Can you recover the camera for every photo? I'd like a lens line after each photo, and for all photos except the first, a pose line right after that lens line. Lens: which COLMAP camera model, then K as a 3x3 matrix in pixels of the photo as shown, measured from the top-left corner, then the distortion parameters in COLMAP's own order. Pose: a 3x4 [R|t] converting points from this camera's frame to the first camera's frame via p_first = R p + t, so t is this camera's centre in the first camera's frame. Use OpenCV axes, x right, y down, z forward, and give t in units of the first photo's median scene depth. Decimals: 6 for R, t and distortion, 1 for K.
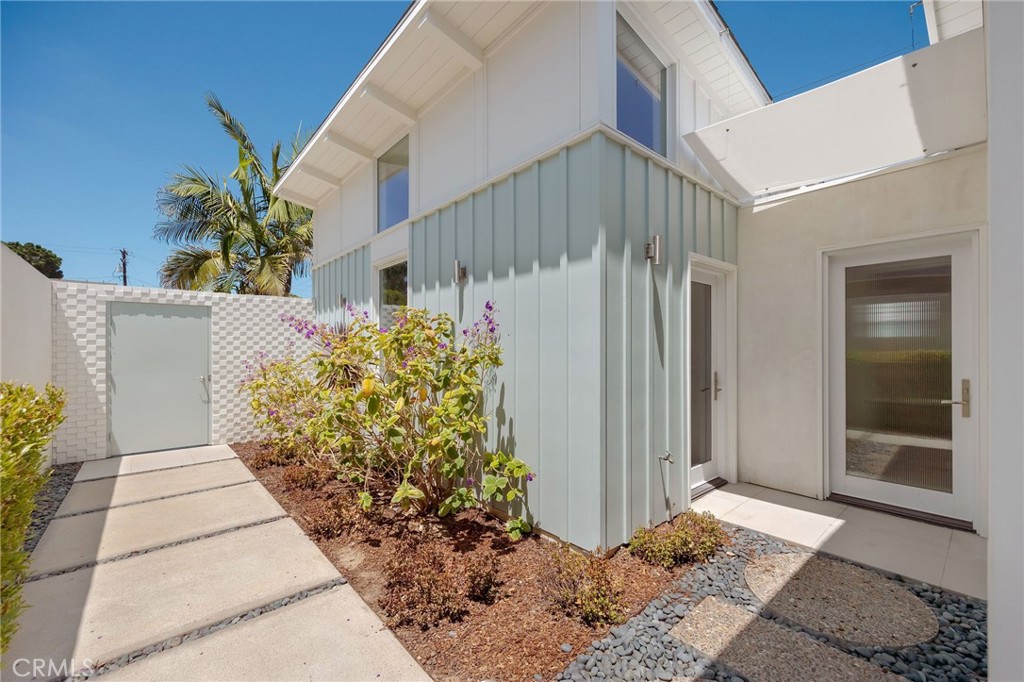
lens RADIAL K [[406.1, 0, 497.3], [0, 406.1, 340.6], [0, 0, 1]] dist [-0.000131, -0.000166]
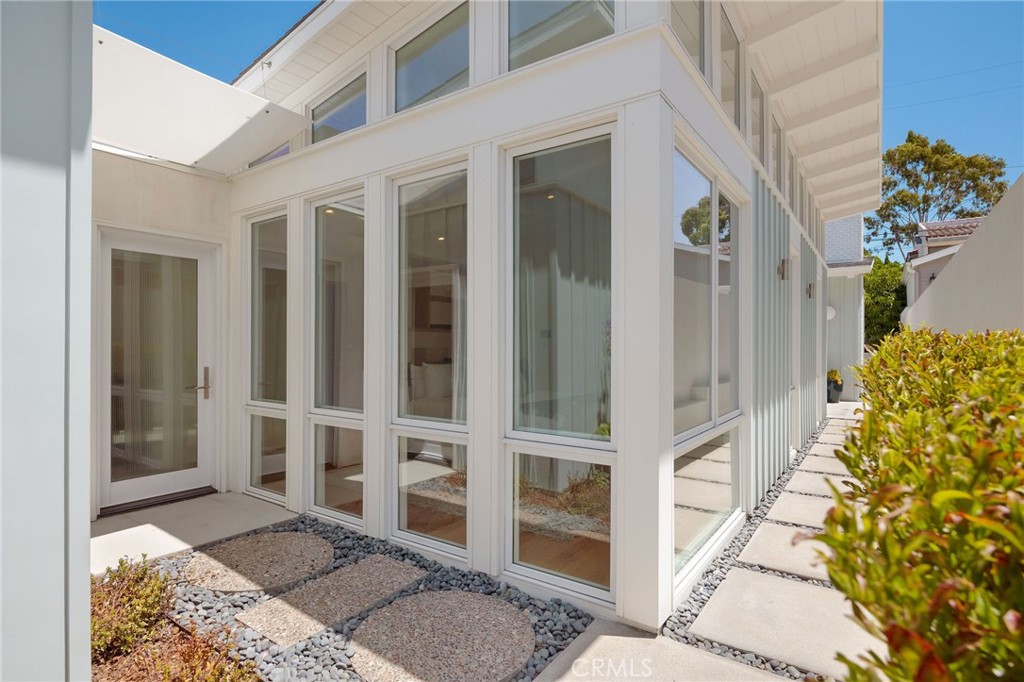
lens RADIAL K [[537.9, 0, 505.6], [0, 537.9, 343.1], [0, 0, 1]] dist [-0.026708, -0.000626]
pose [[-0.249541, 0.000285, 0.968364, -0.677993], [-0.019600, 0.999794, -0.005345, 0.019644], [-0.968166, -0.020314, -0.249484, 0.647592]]
